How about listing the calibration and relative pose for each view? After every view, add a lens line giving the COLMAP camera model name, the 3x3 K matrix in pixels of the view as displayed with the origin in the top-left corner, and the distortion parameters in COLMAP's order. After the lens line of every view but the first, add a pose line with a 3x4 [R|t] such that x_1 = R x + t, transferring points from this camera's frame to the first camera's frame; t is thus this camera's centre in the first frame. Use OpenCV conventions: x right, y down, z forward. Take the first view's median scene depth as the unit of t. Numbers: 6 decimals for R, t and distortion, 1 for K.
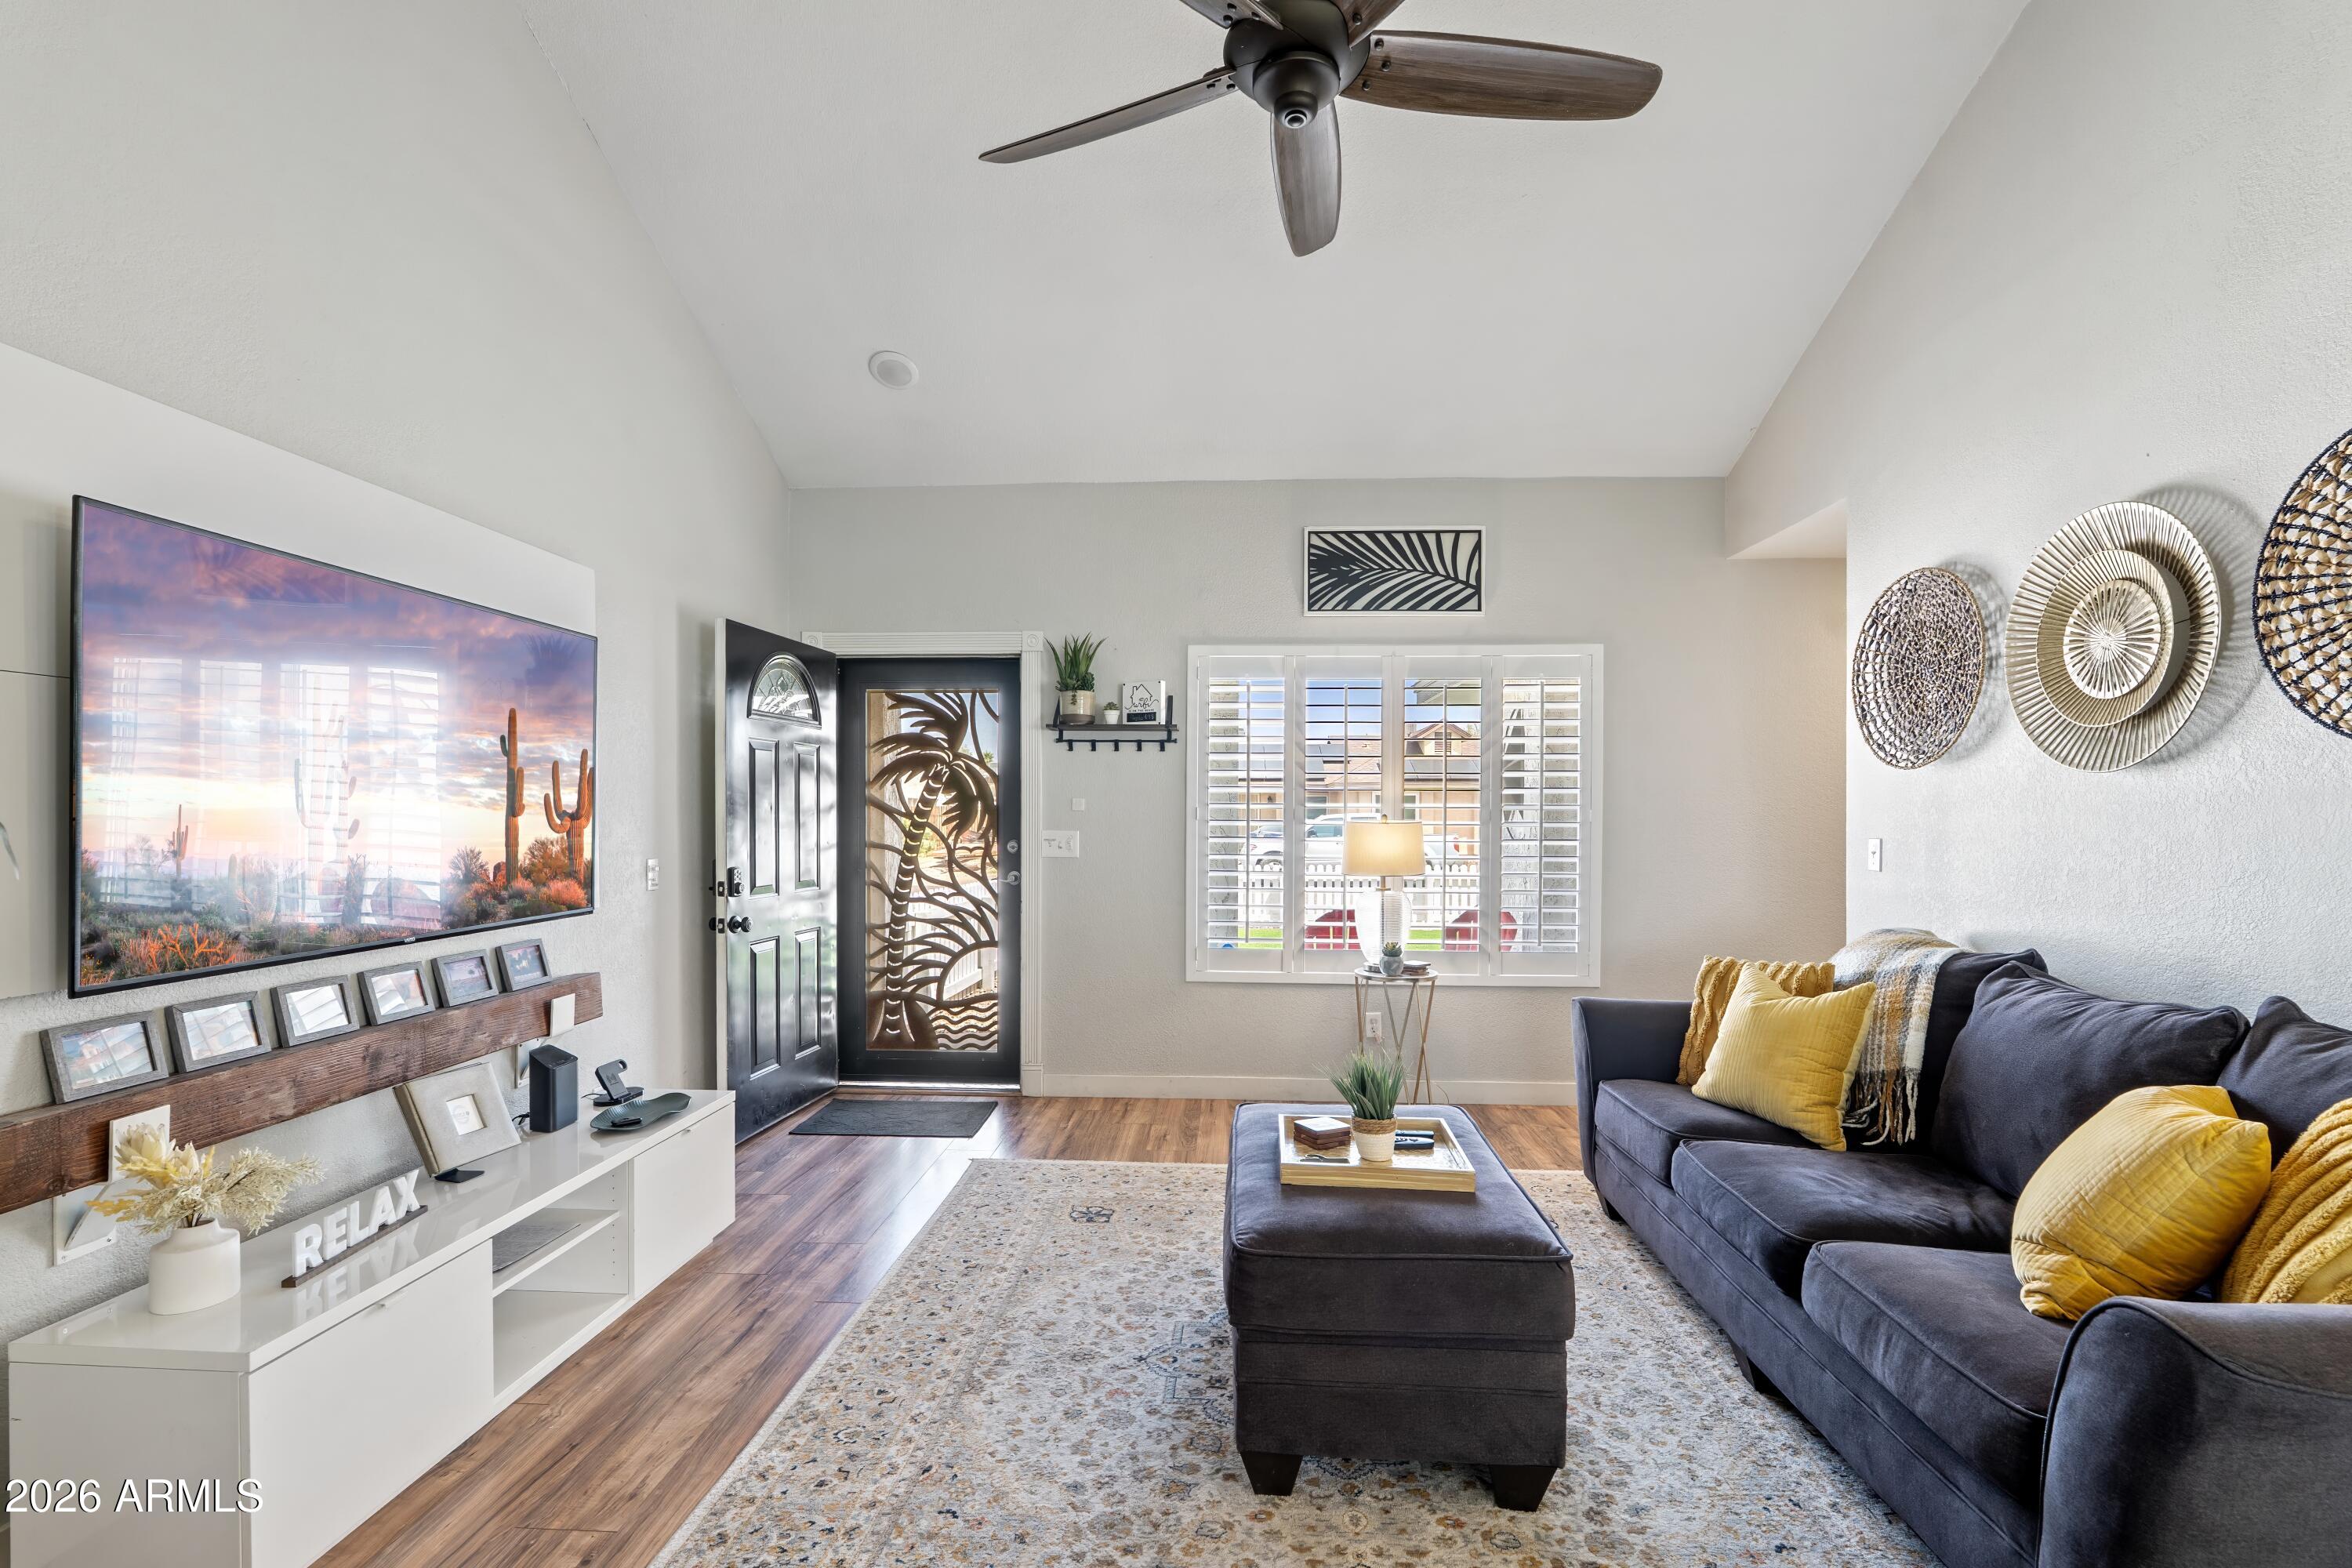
lens RADIAL K [[1045.5, 0, 1180.6], [0, 1045.5, 836.3], [0, 0, 1]] dist [-0.003927, -0.000109]
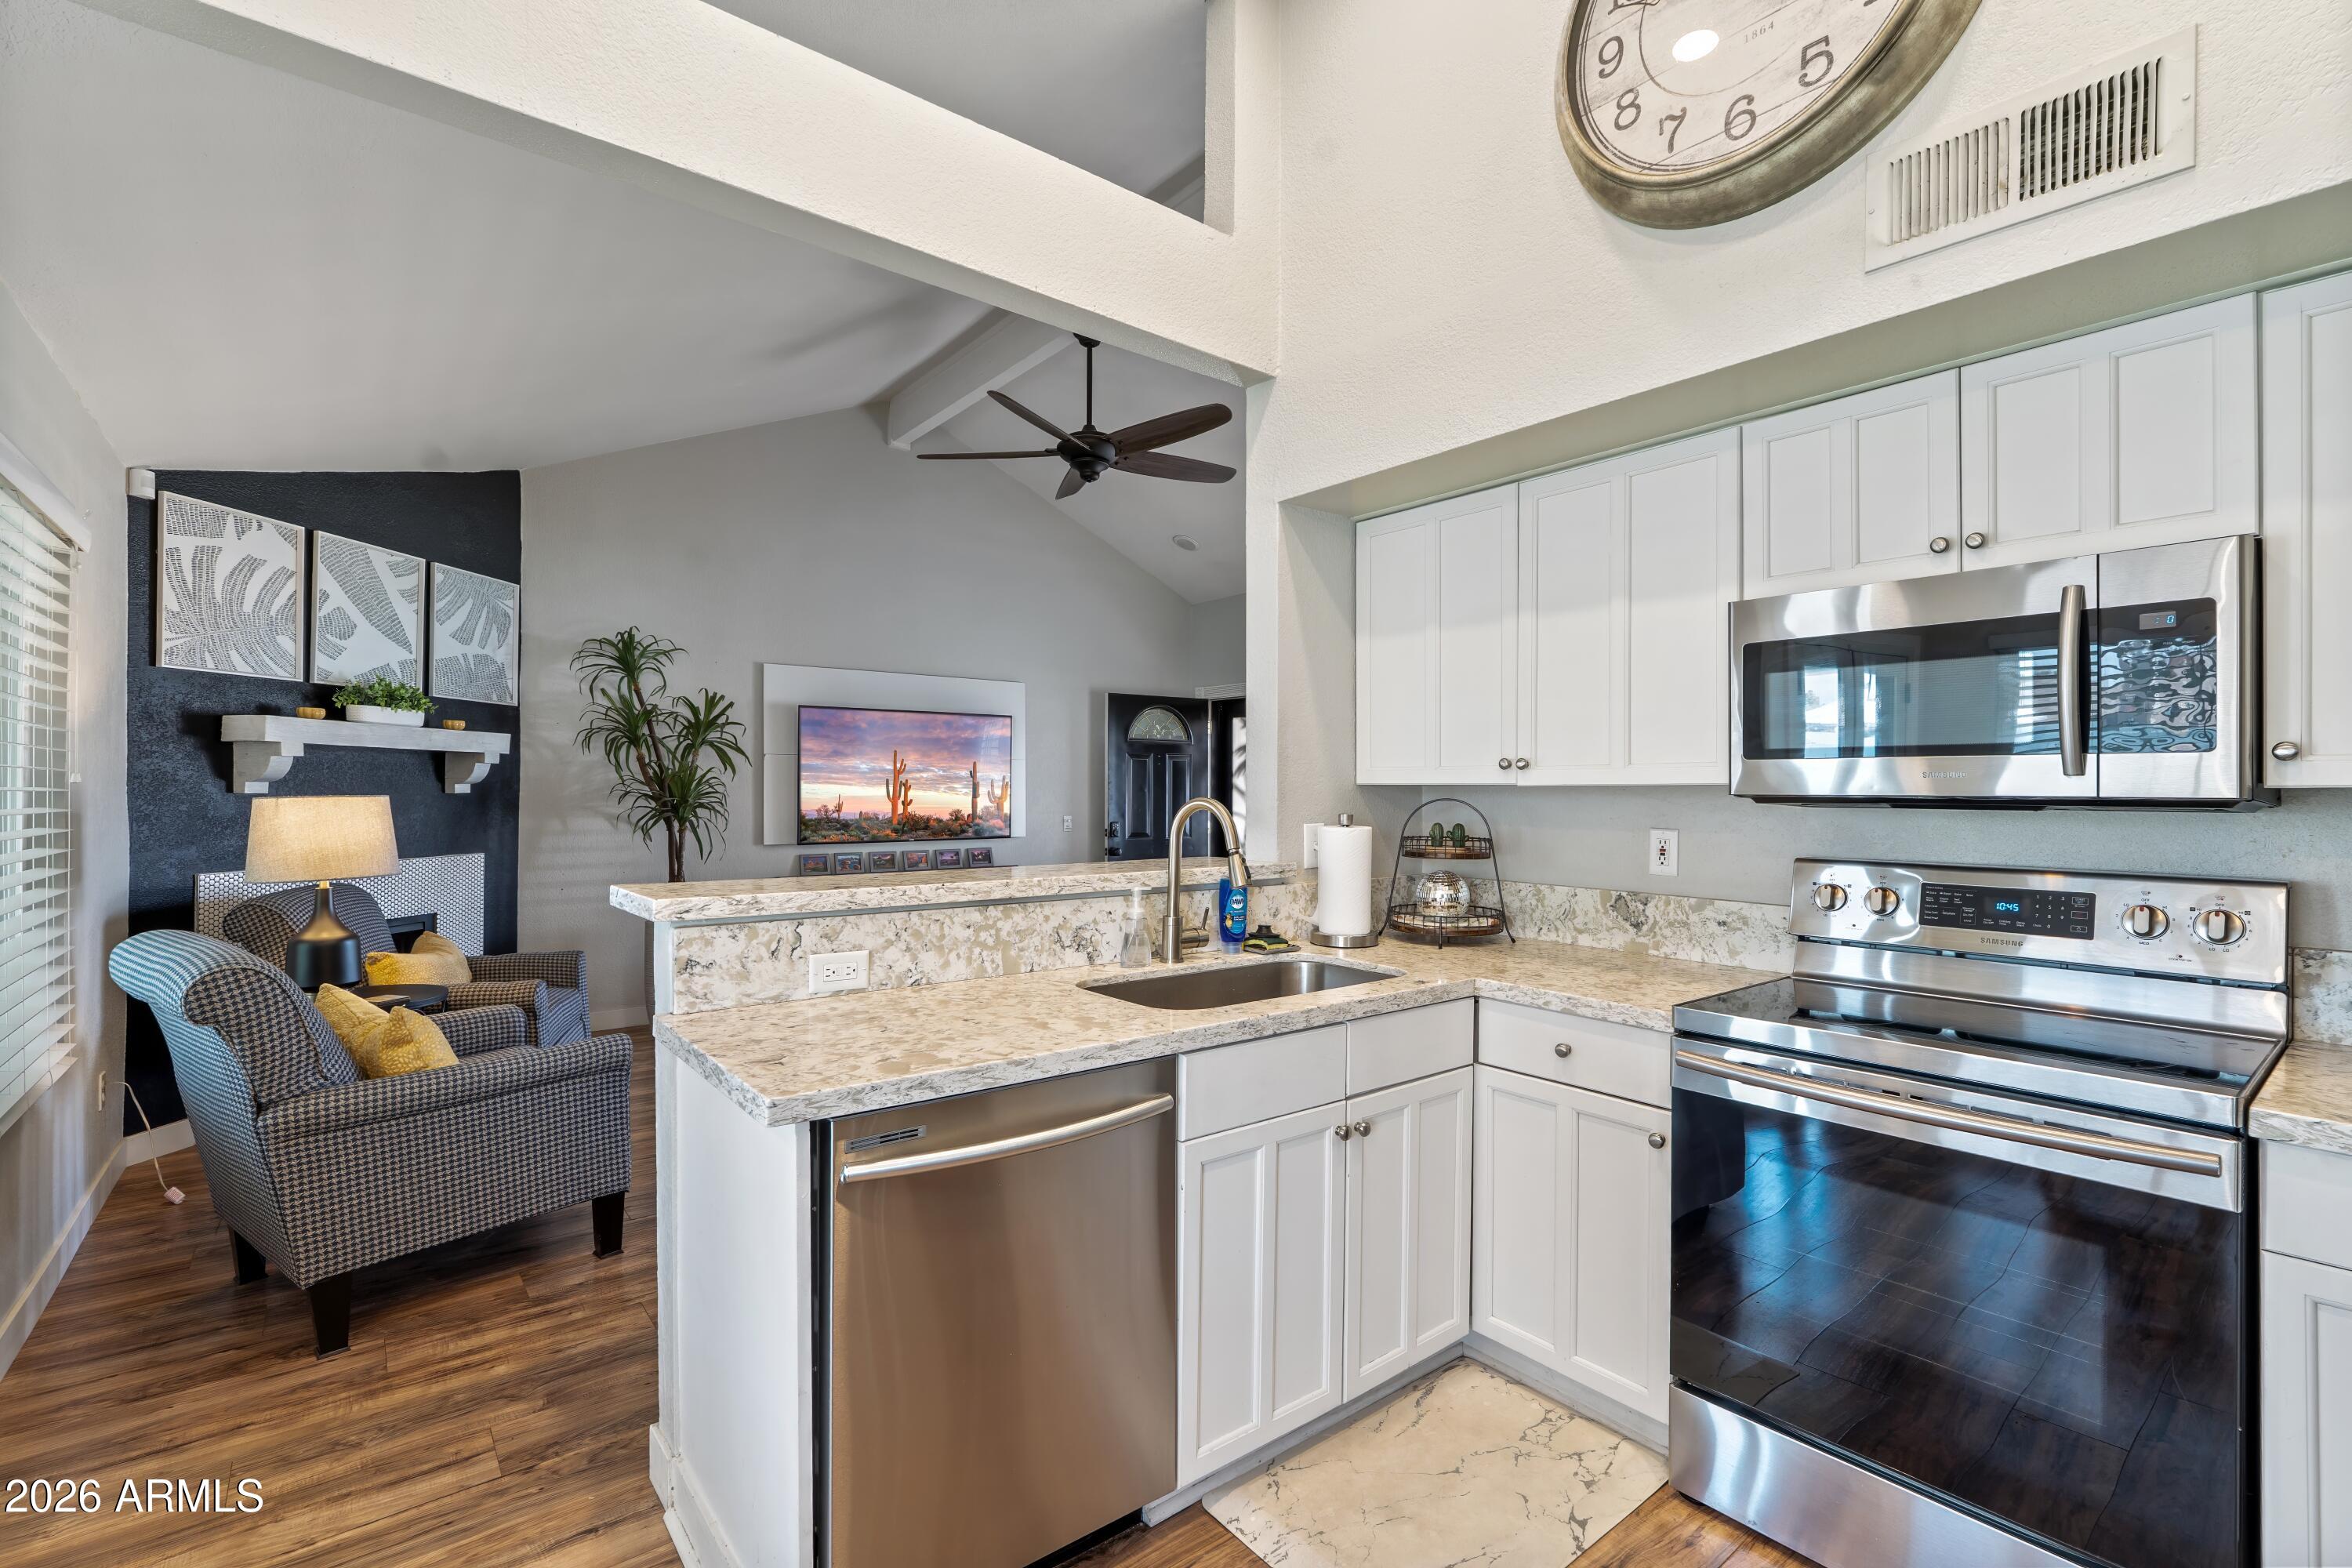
lens RADIAL K [[1045.5, 0, 1171.1], [0, 1045.5, 790.5], [0, 0, 1]] dist [-0.003927, -0.000109]
pose [[0.664051, -0.001896, -0.747685, 0.898301], [-0.017814, 0.999673, -0.018356, 0.004753], [0.747475, 0.025508, 0.663800, -0.161080]]
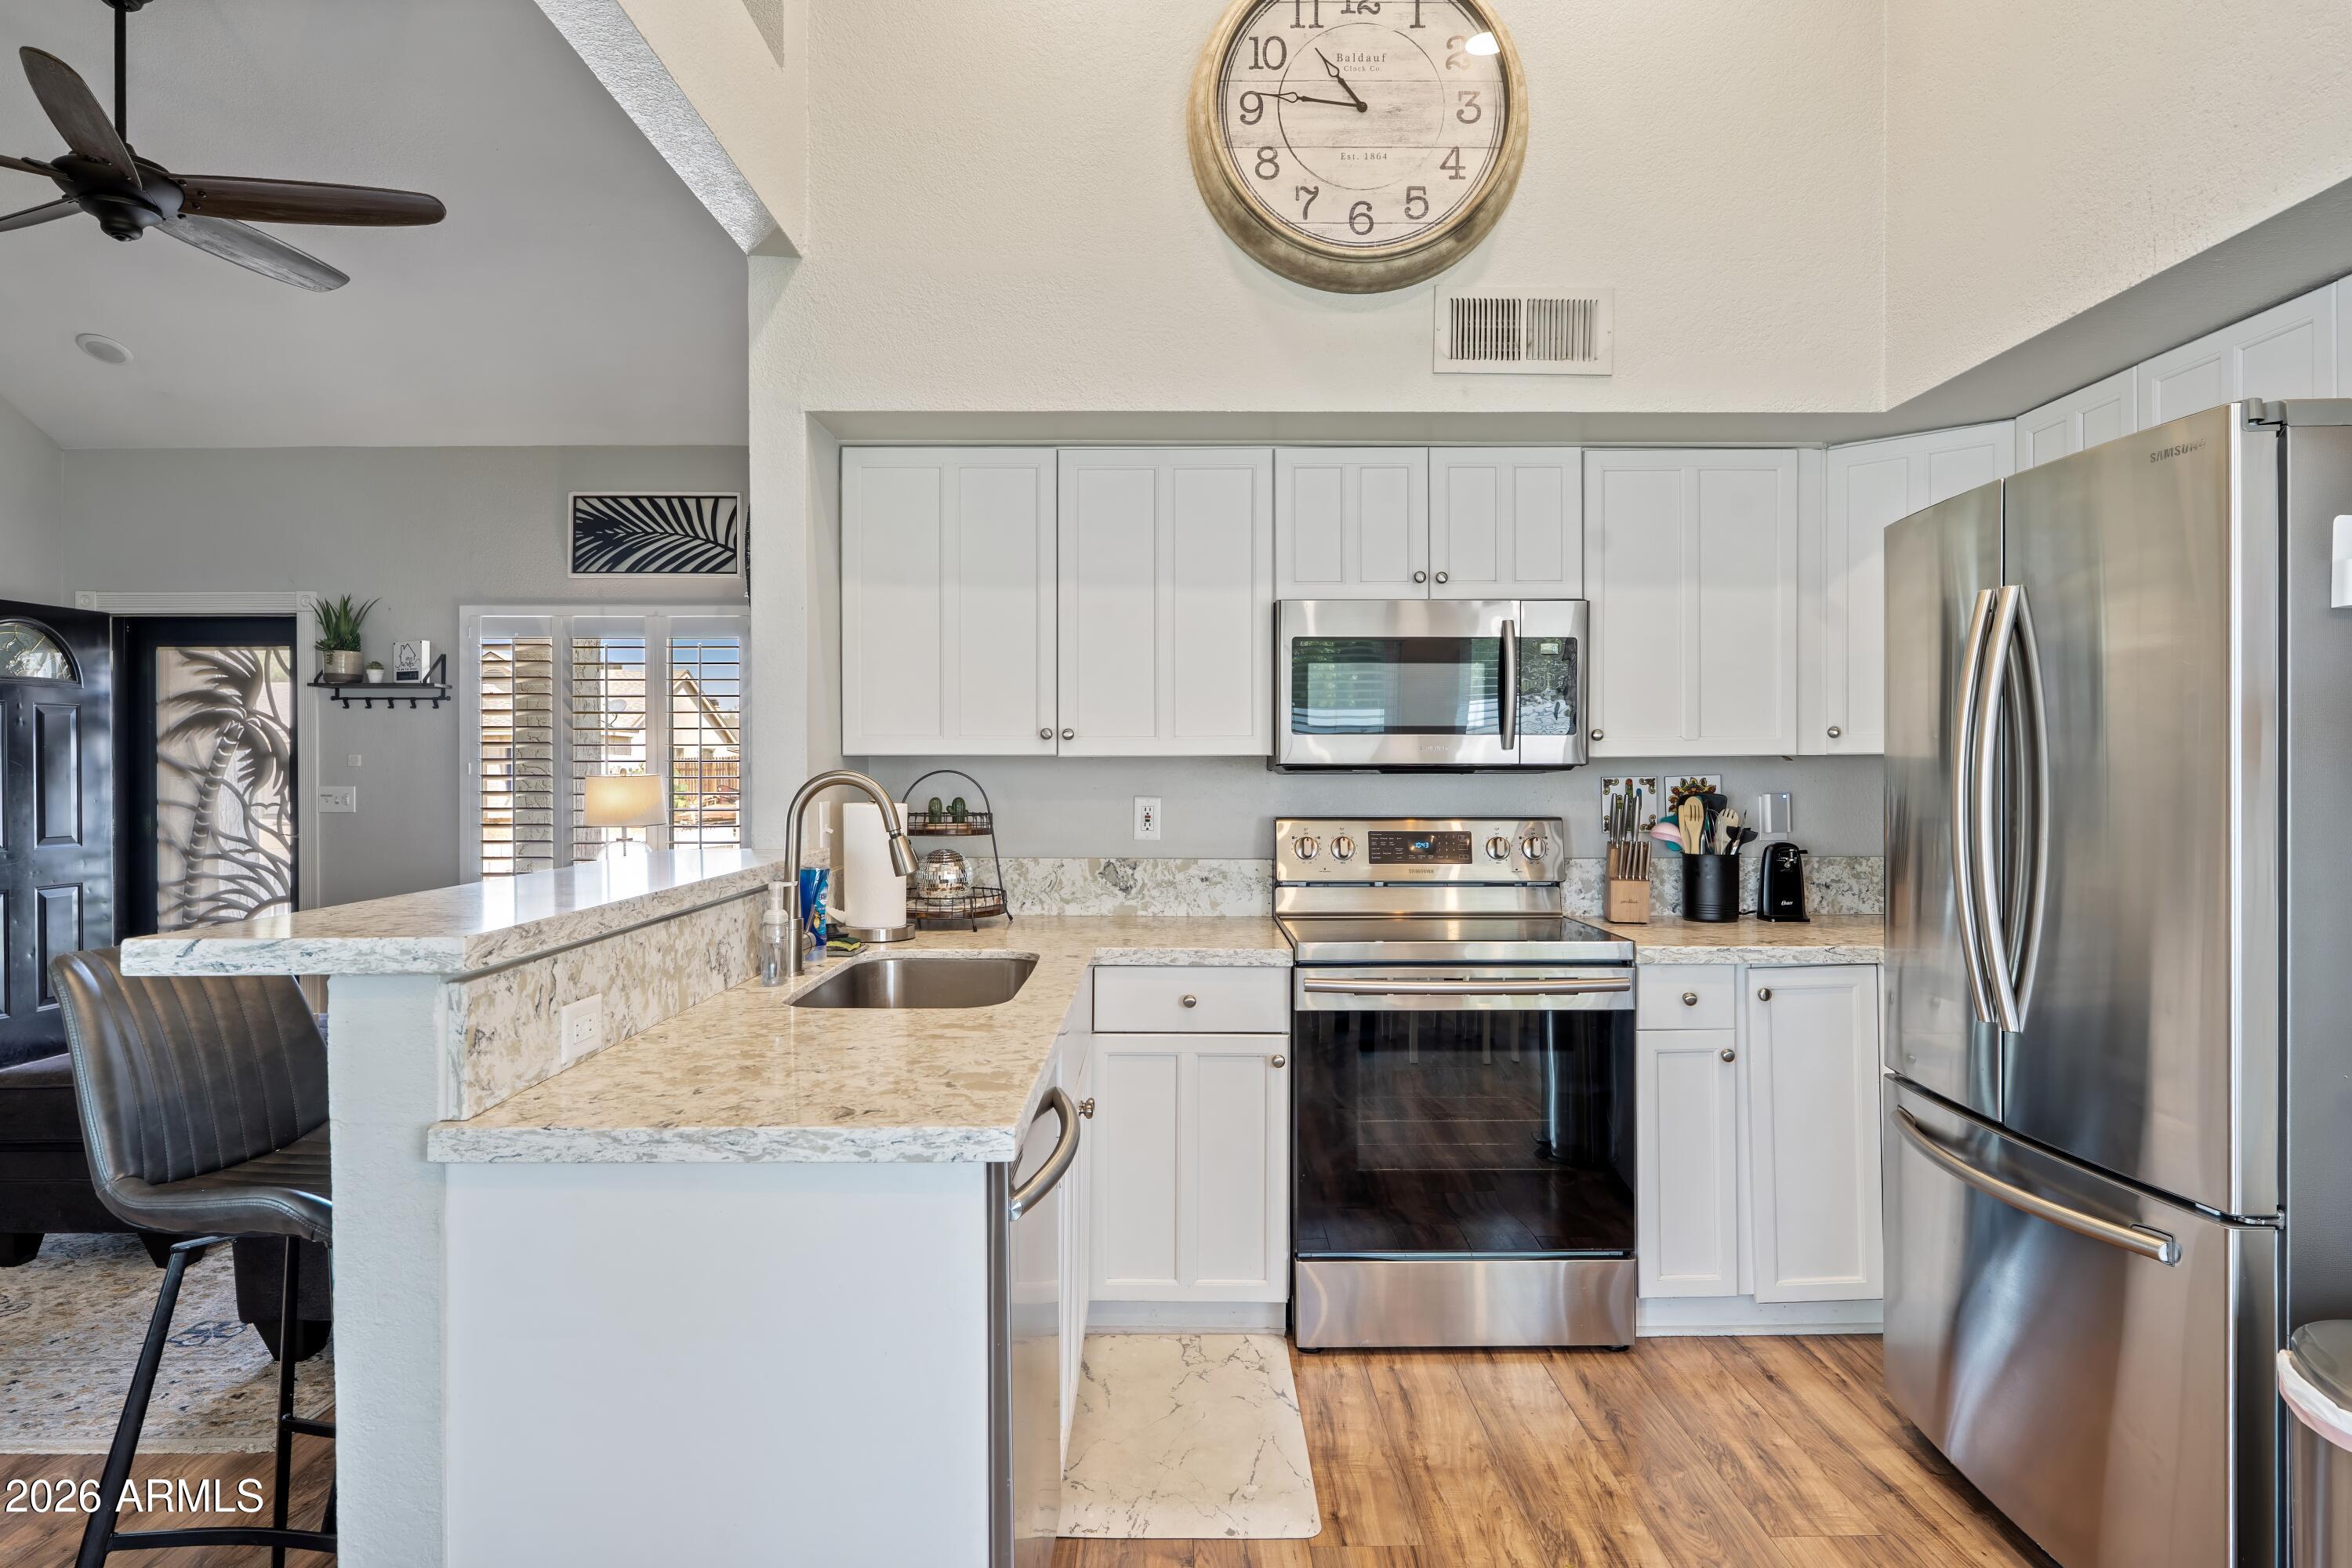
lens RADIAL K [[1345.6, 0, 1193.9], [0, 1345.6, 777.4], [0, 0, 1]] dist [-0.005854, 0.003231]
pose [[0.998285, -0.006450, 0.058192, 0.644003], [0.007255, 0.999881, -0.013639, 0.009796], [-0.058097, 0.014038, 0.998212, -0.355934]]
